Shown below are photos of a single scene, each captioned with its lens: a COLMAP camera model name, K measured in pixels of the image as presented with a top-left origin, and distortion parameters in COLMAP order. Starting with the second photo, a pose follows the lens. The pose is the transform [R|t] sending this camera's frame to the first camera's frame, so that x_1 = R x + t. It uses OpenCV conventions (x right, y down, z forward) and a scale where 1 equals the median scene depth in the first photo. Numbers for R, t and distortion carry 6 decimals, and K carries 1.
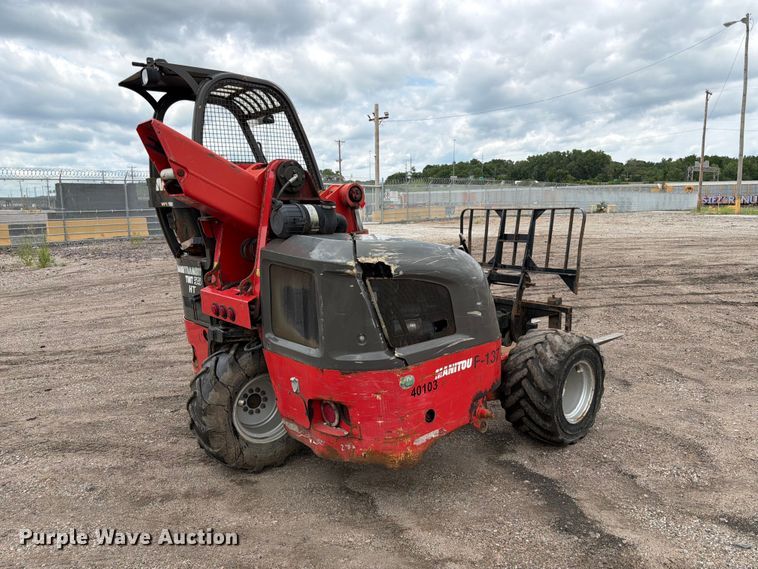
lens RADIAL K [[539.3, 0, 386.8], [0, 539.3, 287.7], [0, 0, 1]] dist [0.036576, -0.046341]
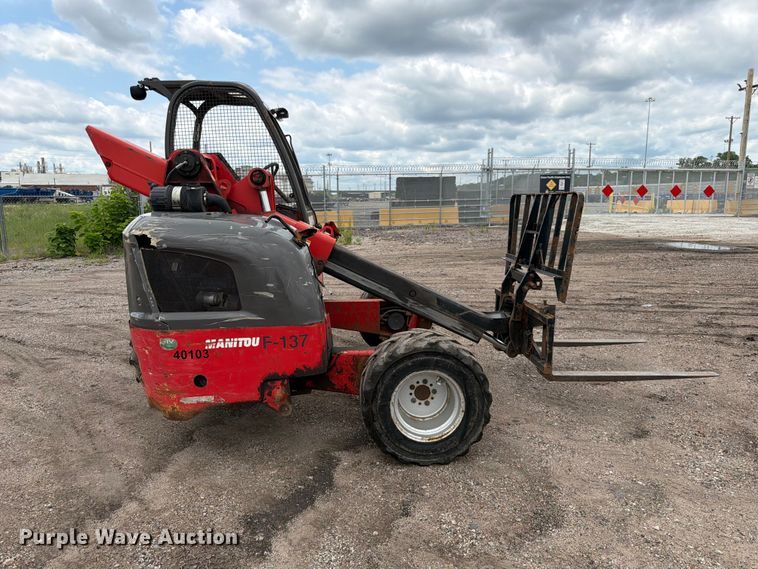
lens RADIAL K [[539.3, 0, 379.2], [0, 539.3, 288.8], [0, 0, 1]] dist [0.036576, -0.046341]
pose [[0.783636, 0.105477, -0.612200, 0.804902], [-0.094262, 0.994258, 0.050643, -0.028414], [0.614027, 0.018022, 0.789079, 0.286429]]
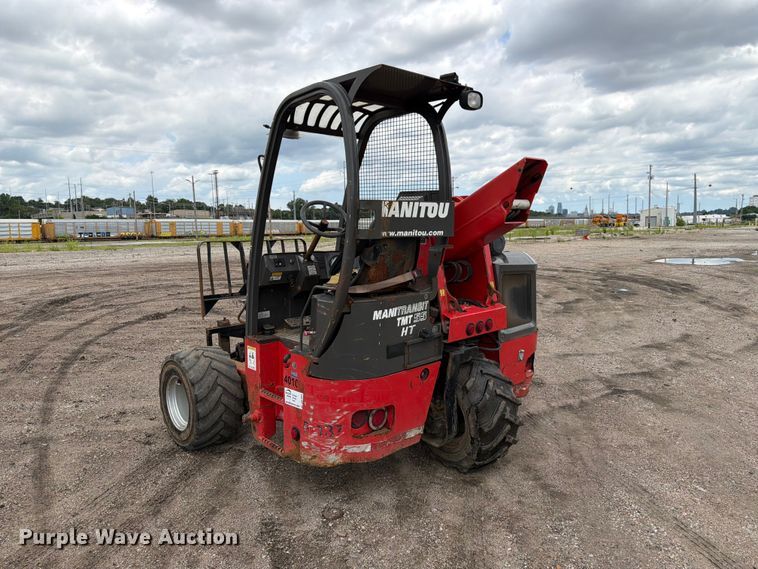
lens RADIAL K [[539.3, 0, 378.2], [0, 539.3, 282.4], [0, 0, 1]] dist [0.036576, -0.046341]
pose [[-0.036789, -0.090246, 0.995240, -1.274893], [0.172553, 0.980381, 0.095277, -0.172749], [-0.984313, 0.175237, -0.020495, 1.112553]]
